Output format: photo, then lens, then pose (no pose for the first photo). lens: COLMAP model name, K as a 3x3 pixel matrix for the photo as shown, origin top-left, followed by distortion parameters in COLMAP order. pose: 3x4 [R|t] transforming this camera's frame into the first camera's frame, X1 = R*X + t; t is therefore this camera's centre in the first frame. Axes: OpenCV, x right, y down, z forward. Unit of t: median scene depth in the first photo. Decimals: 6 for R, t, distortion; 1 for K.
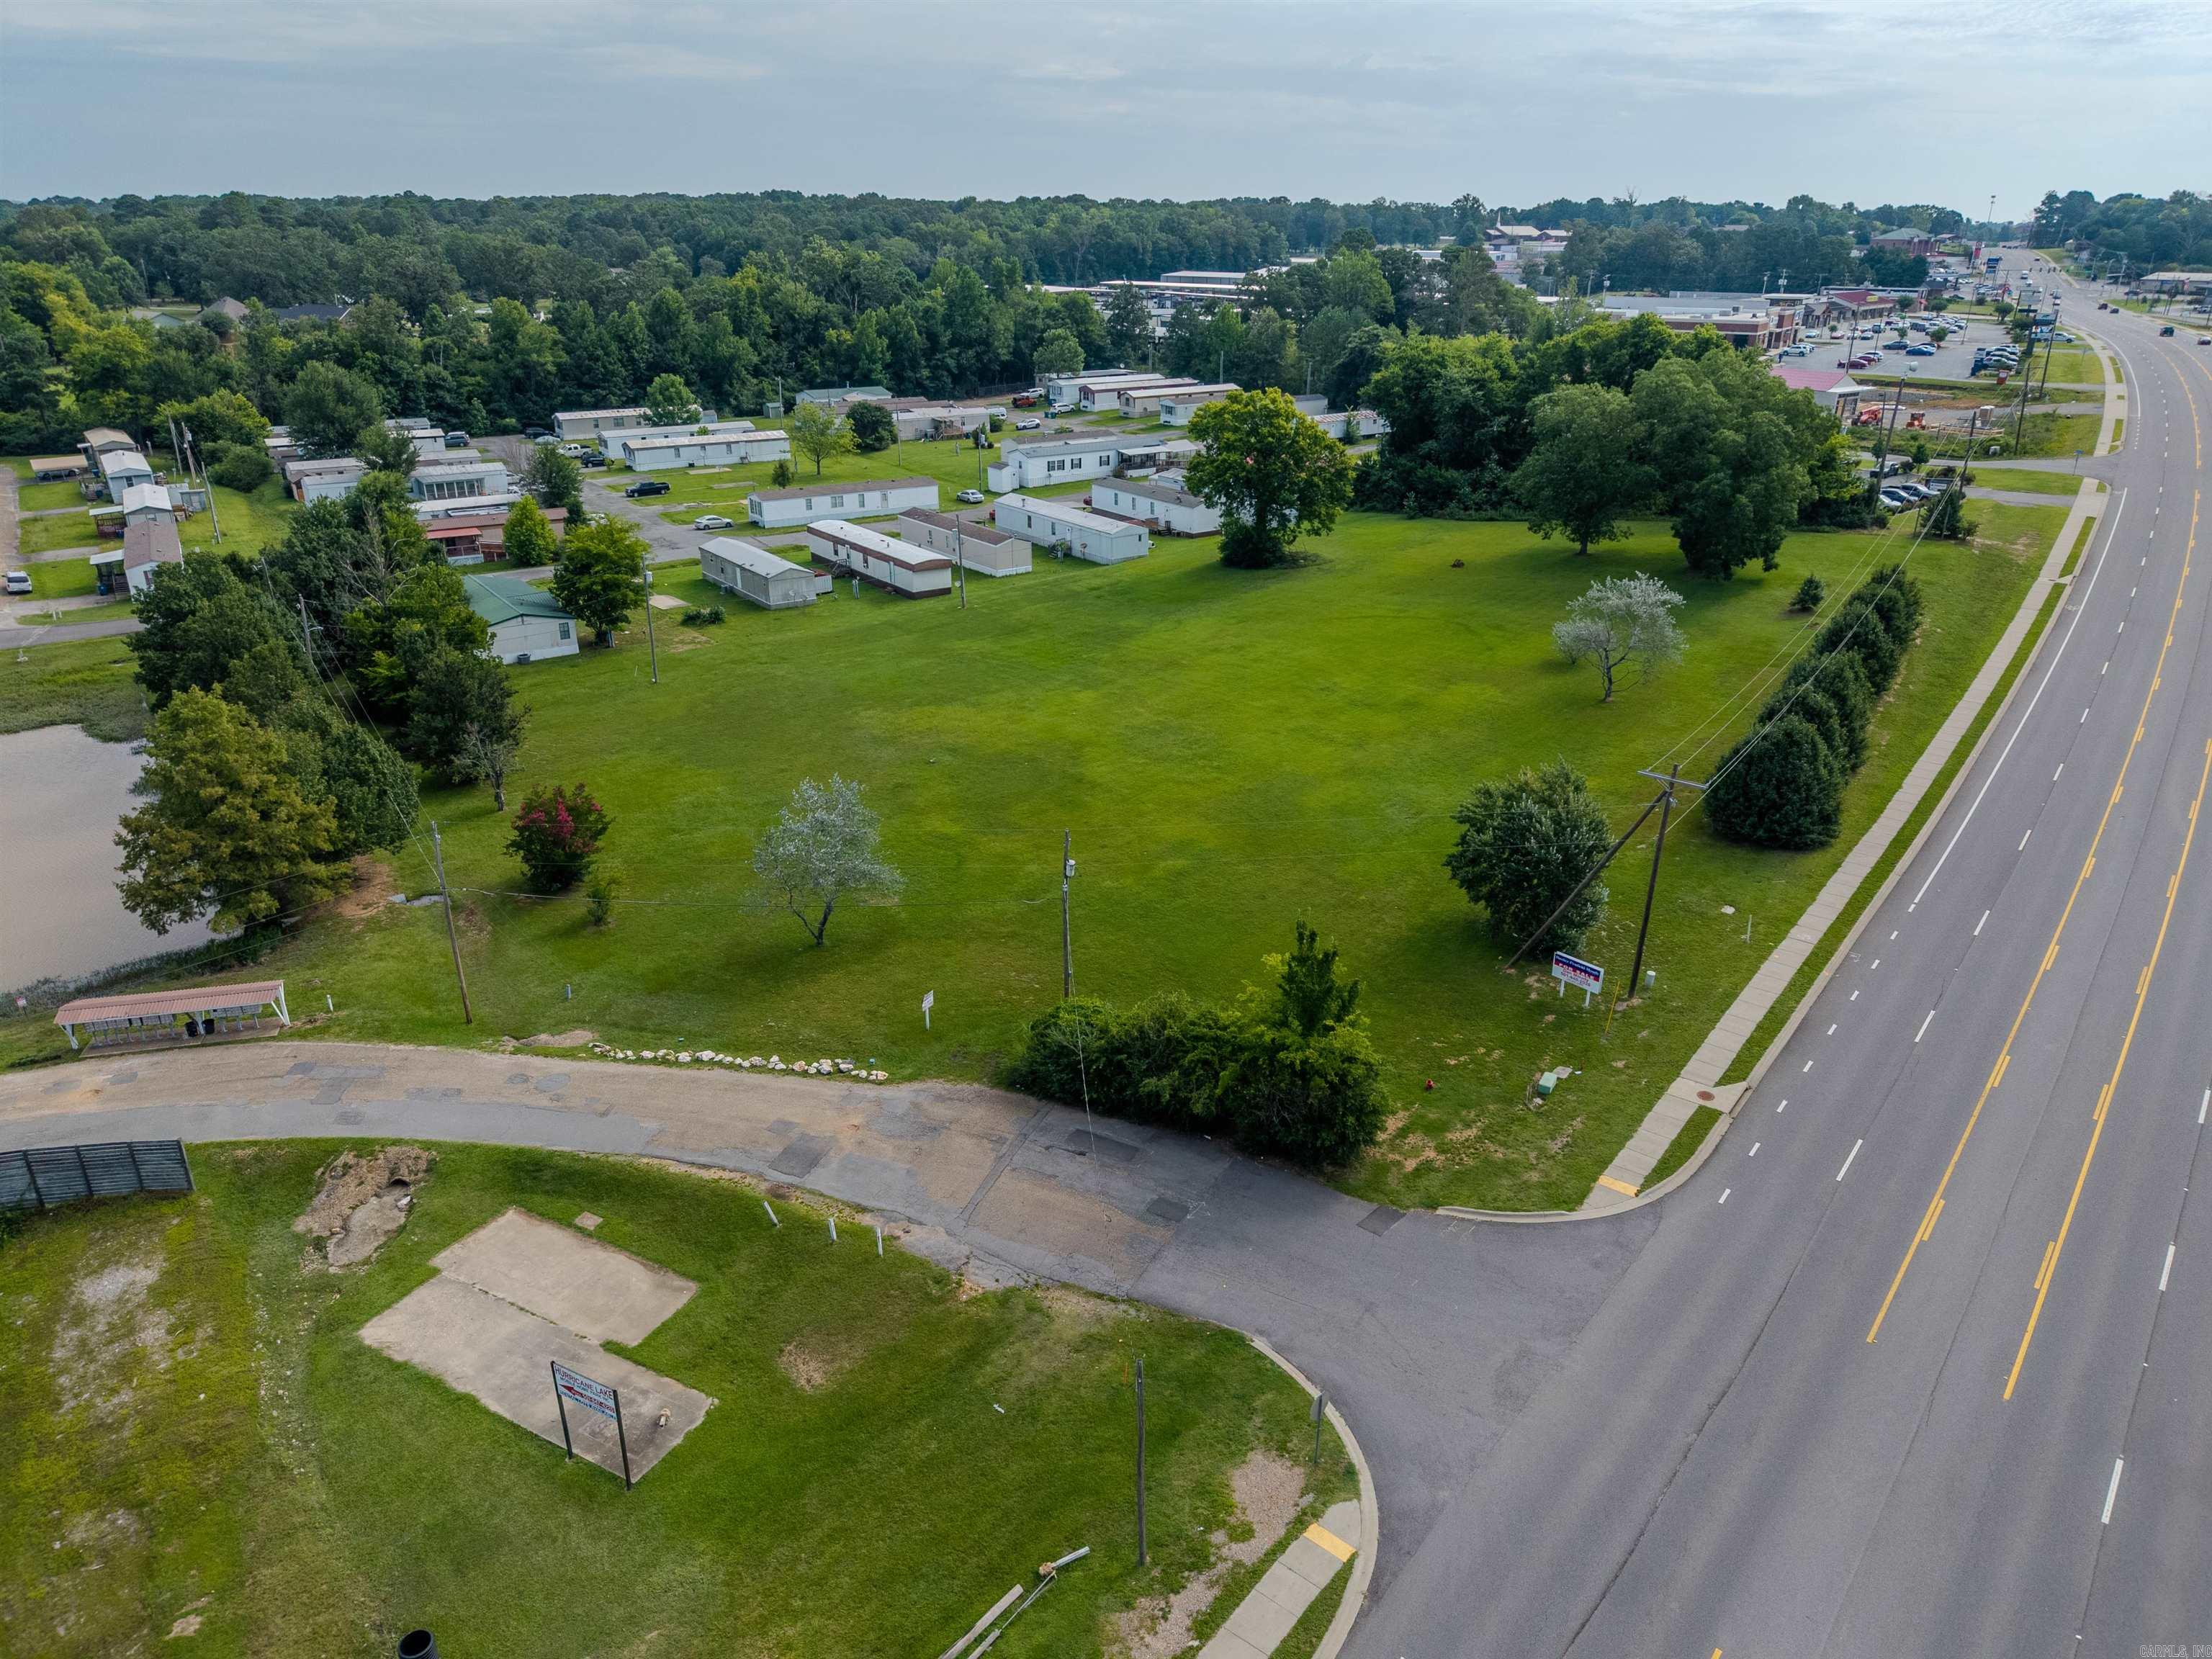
lens RADIAL K [[1488.0, 0, 1108.3], [0, 1488.0, 828.4], [0, 0, 1]] dist [0.029241, -0.027634]
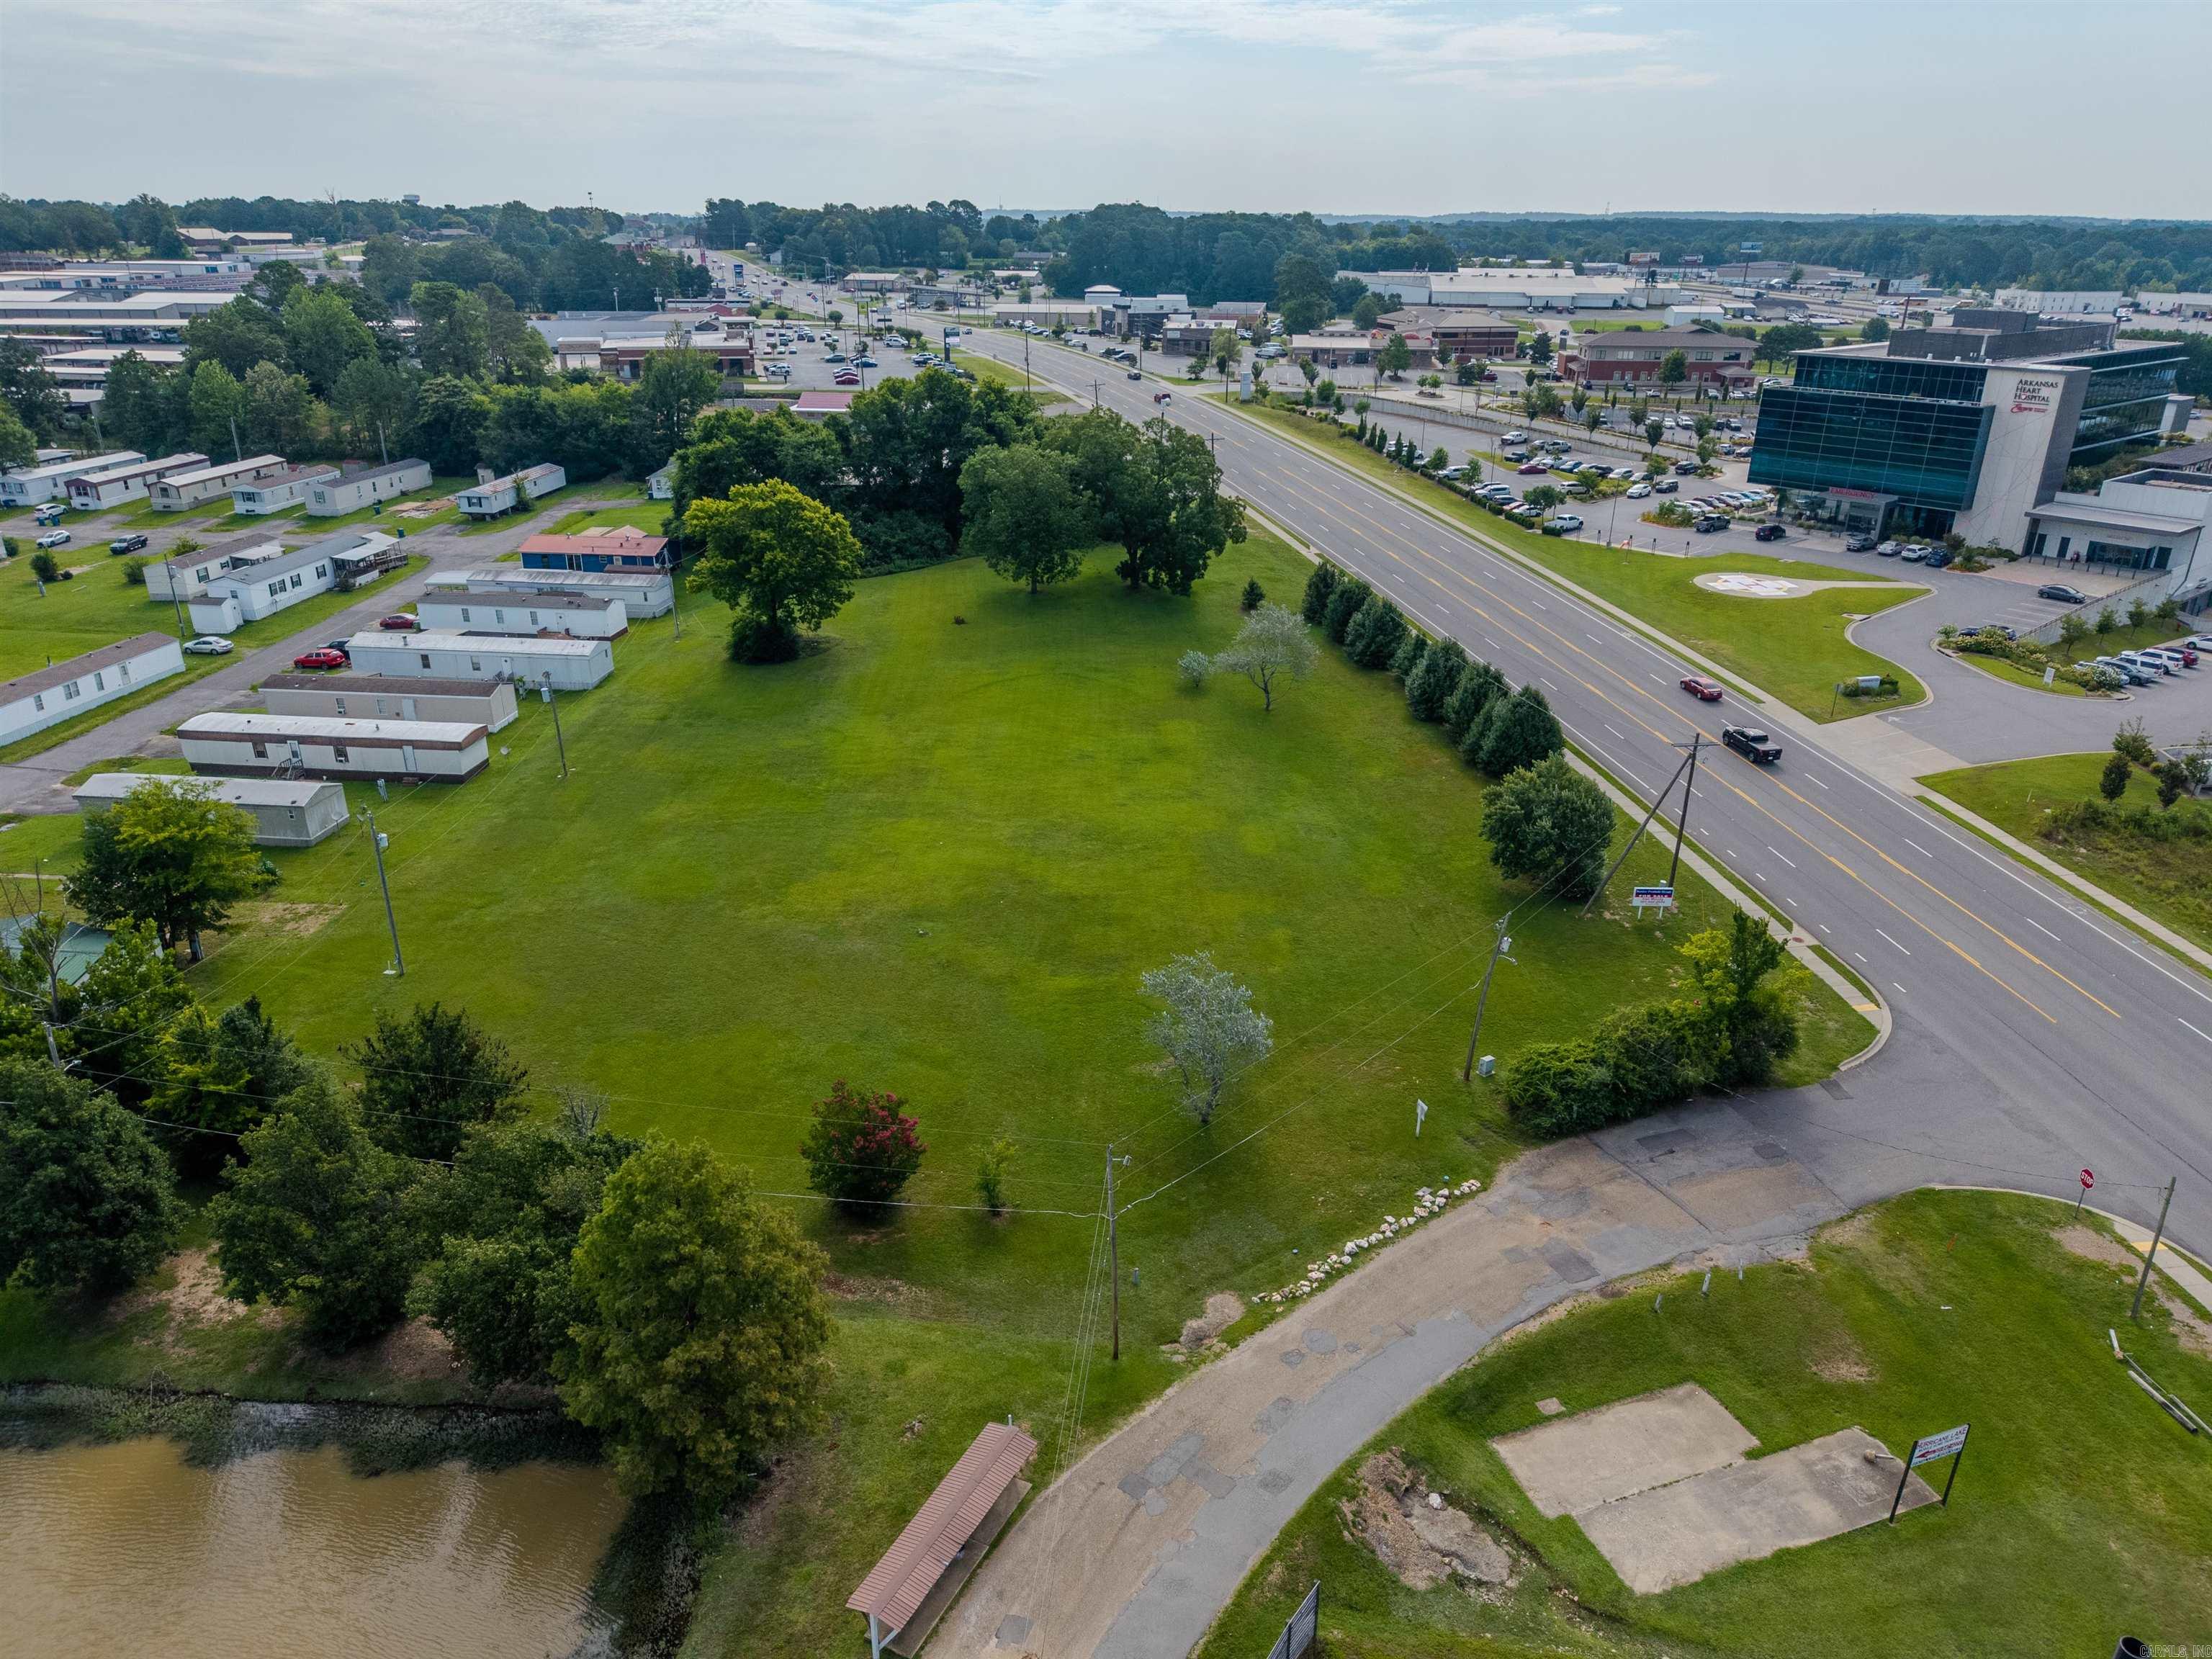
lens RADIAL K [[1480.5, 0, 1109.3], [0, 1480.5, 842.5], [0, 0, 1]] dist [0.018511, -0.004353]
pose [[0.664282, -0.290221, 0.688841, -0.906940], [0.277035, 0.951508, 0.133729, -0.261398], [-0.694249, 0.102000, 0.712471, 0.348942]]
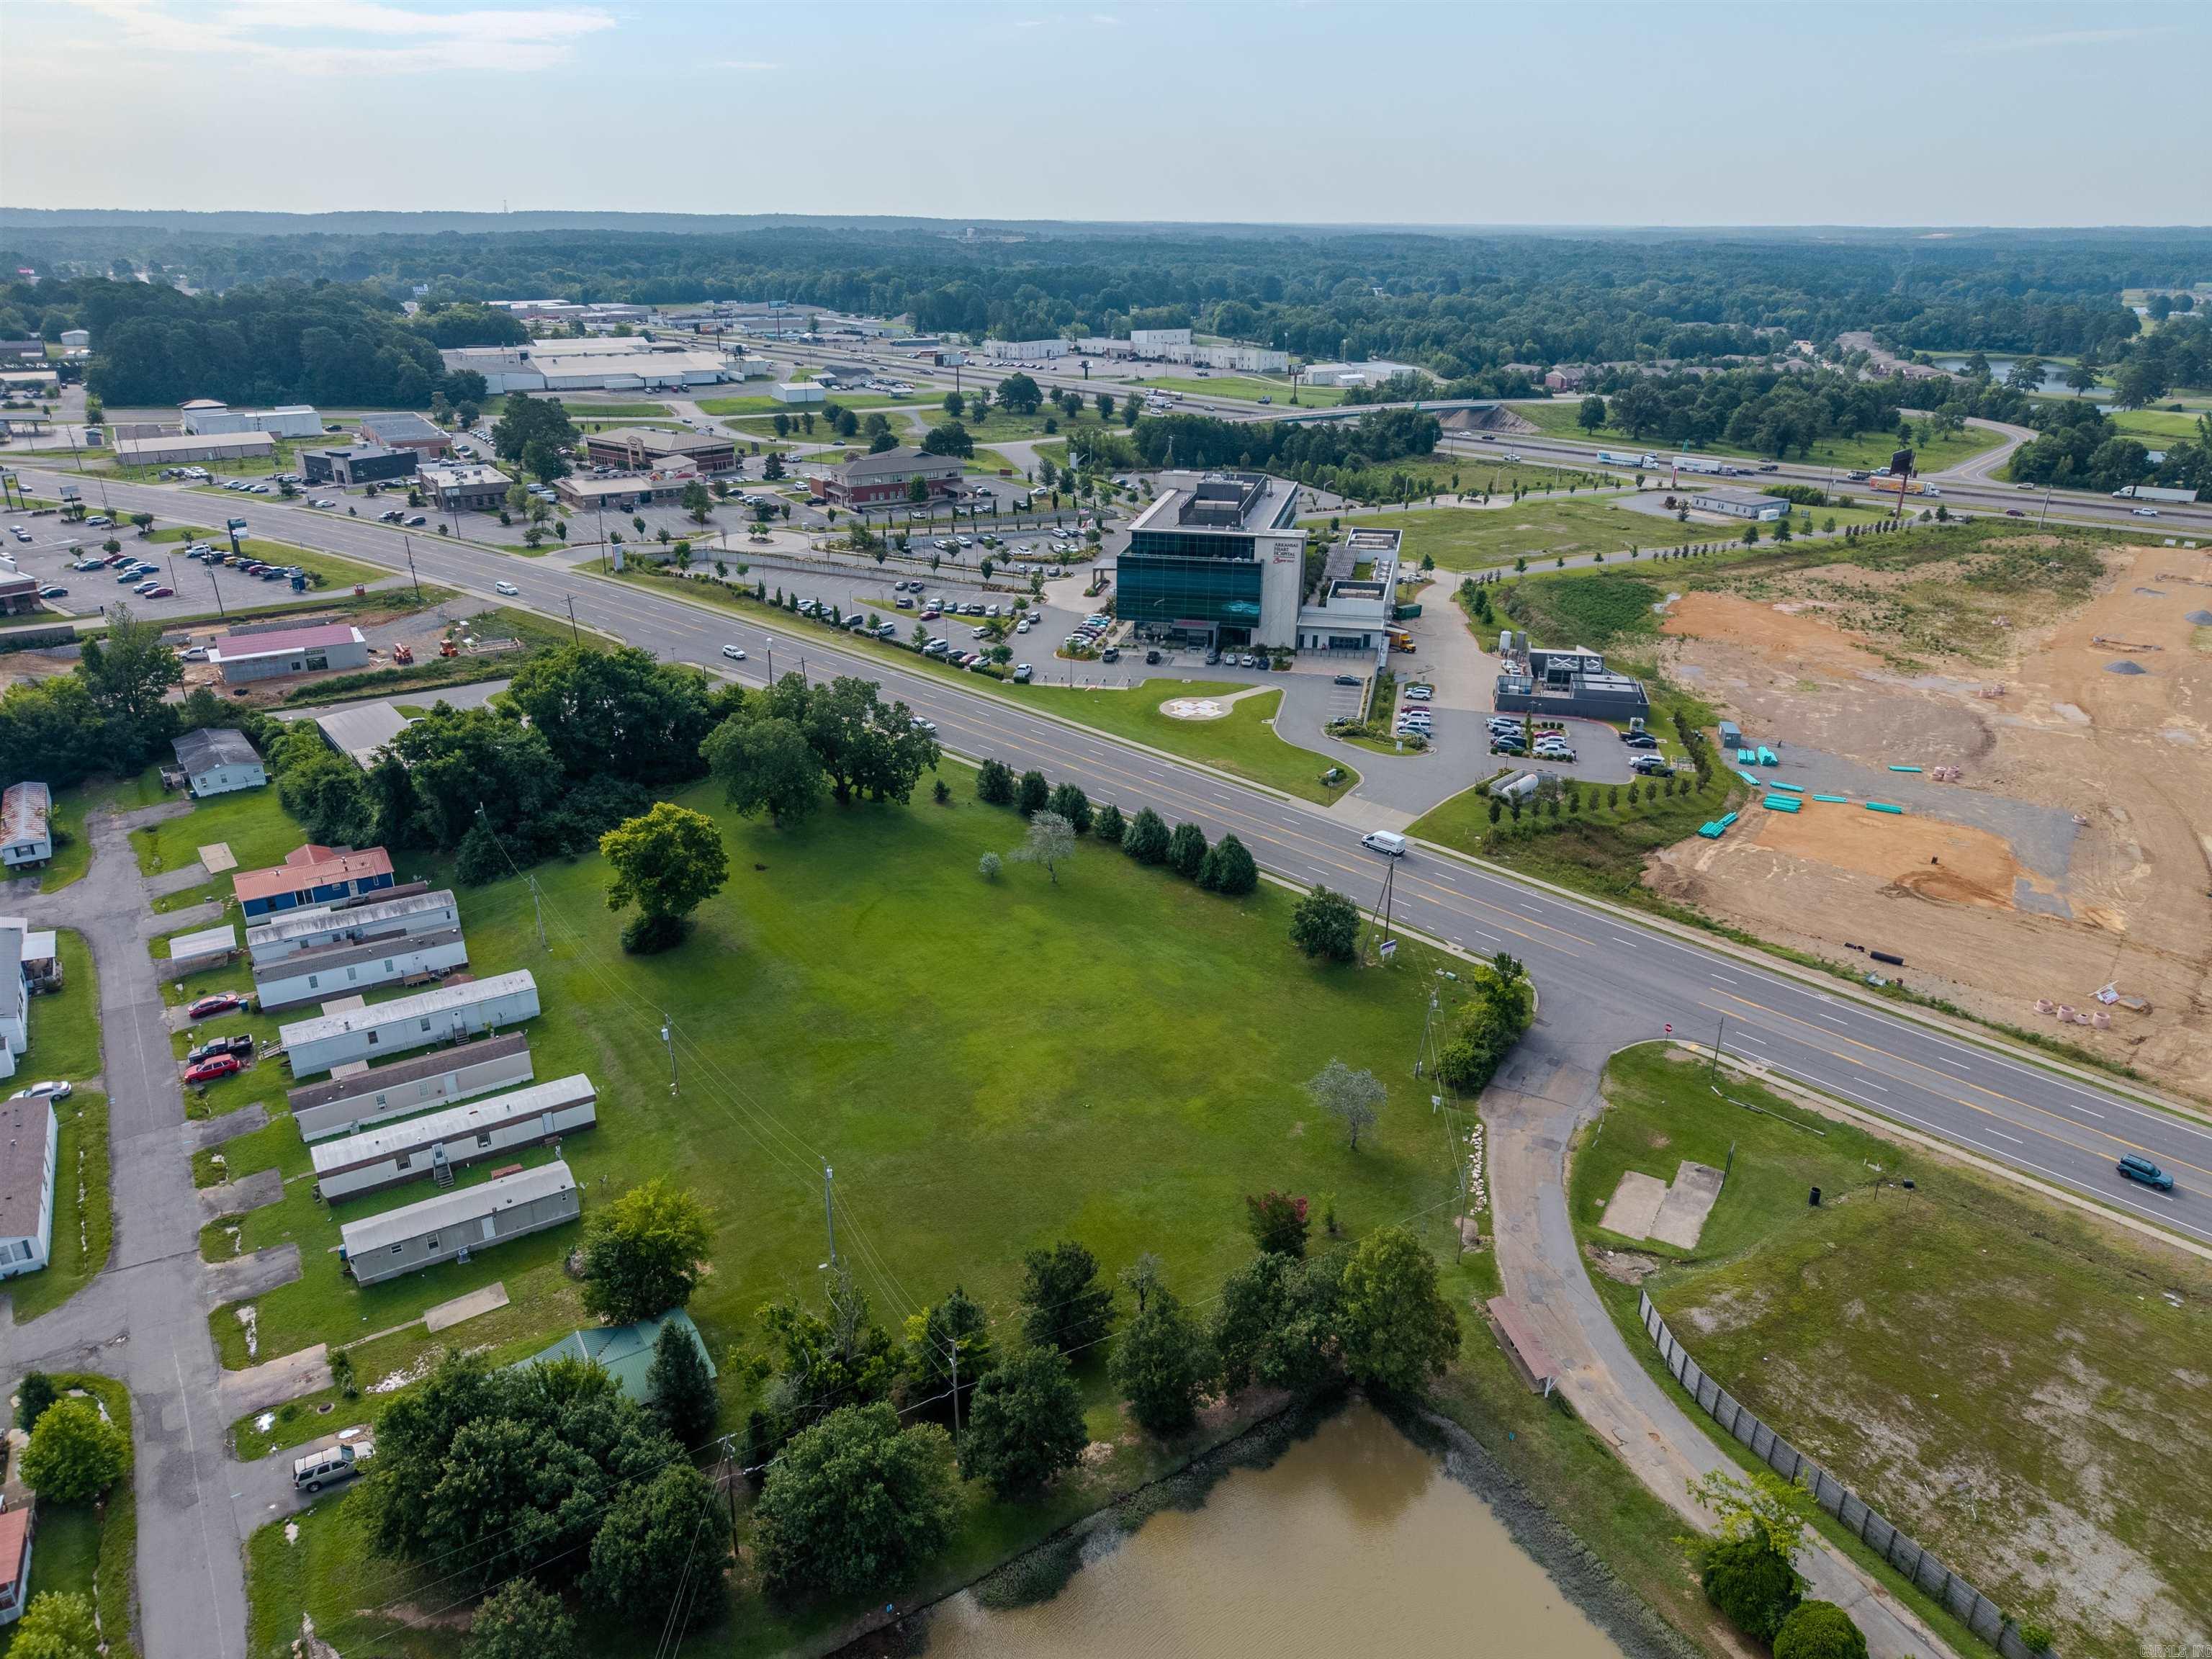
lens RADIAL K [[1478.0, 0, 1110.2], [0, 1478.0, 844.6], [0, 0, 1]] dist [0.031844, -0.034682]
pose [[0.059177, -0.394334, 0.917060, -1.811668], [0.368414, 0.862444, 0.347076, -1.026129], [-0.927776, 0.317319, 0.196315, 0.852534]]
